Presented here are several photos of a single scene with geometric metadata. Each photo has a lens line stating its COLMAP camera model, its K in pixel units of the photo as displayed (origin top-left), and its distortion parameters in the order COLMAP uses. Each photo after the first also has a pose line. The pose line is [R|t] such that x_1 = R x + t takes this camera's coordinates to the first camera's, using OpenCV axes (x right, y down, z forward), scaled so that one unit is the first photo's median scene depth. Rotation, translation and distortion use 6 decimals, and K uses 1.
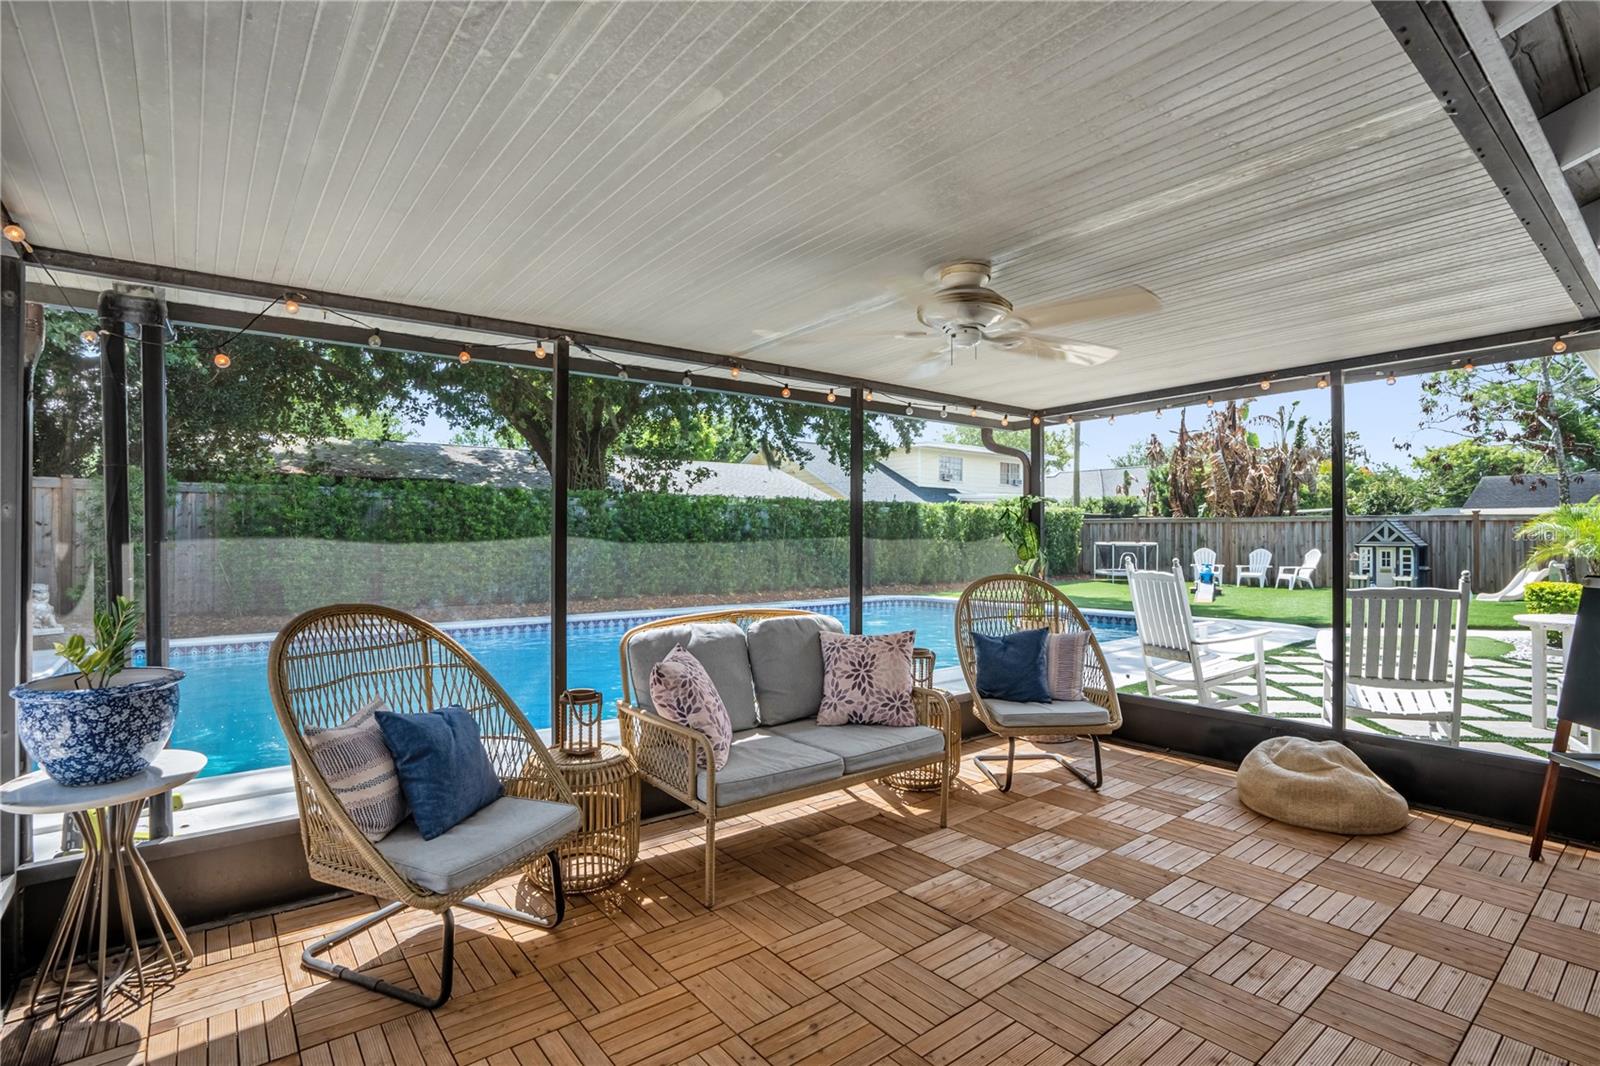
lens RADIAL K [[761.5, 0, 800.0], [0, 761.5, 533.0], [0, 0, 1]] dist [-0.069969, 0.000262]
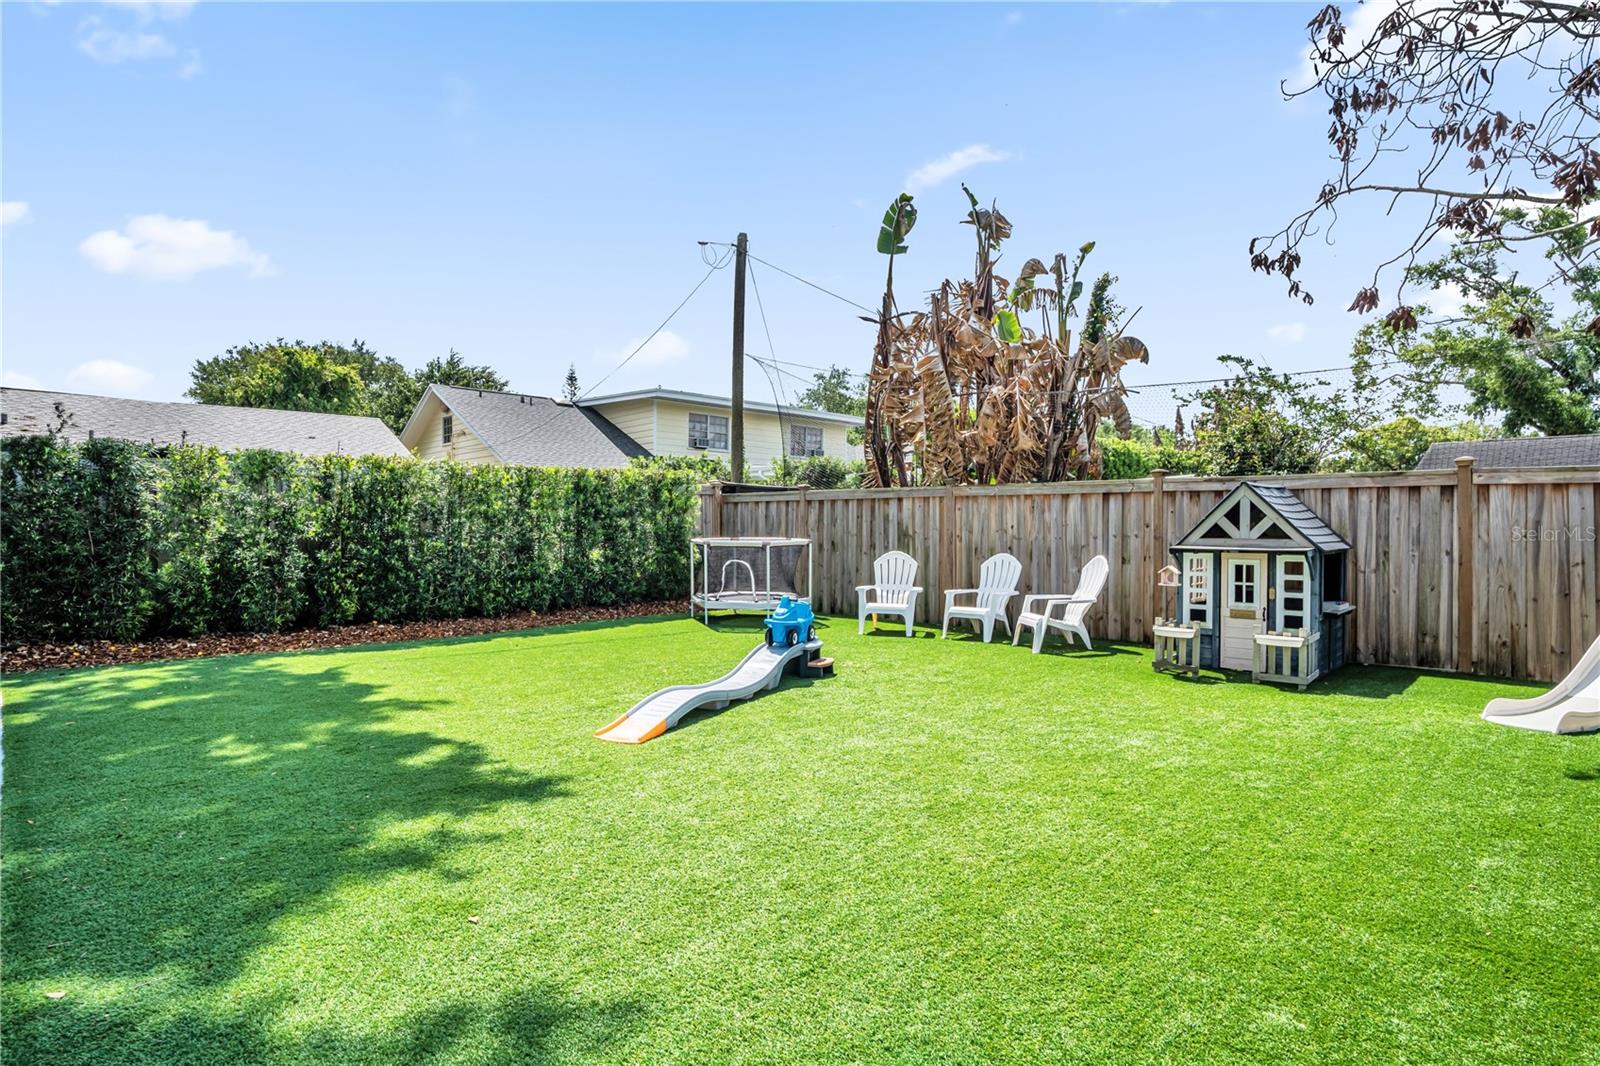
lens RADIAL K [[875.2, 0, 800.0], [0, 875.2, 533.0], [0, 0, 1]] dist [-0.079108, -0.000156]
pose [[0.991243, 0.002316, 0.132031, 0.445991], [-0.003557, 0.999952, 0.009165, 0.004728], [-0.132003, -0.009554, 0.991203, 0.505268]]
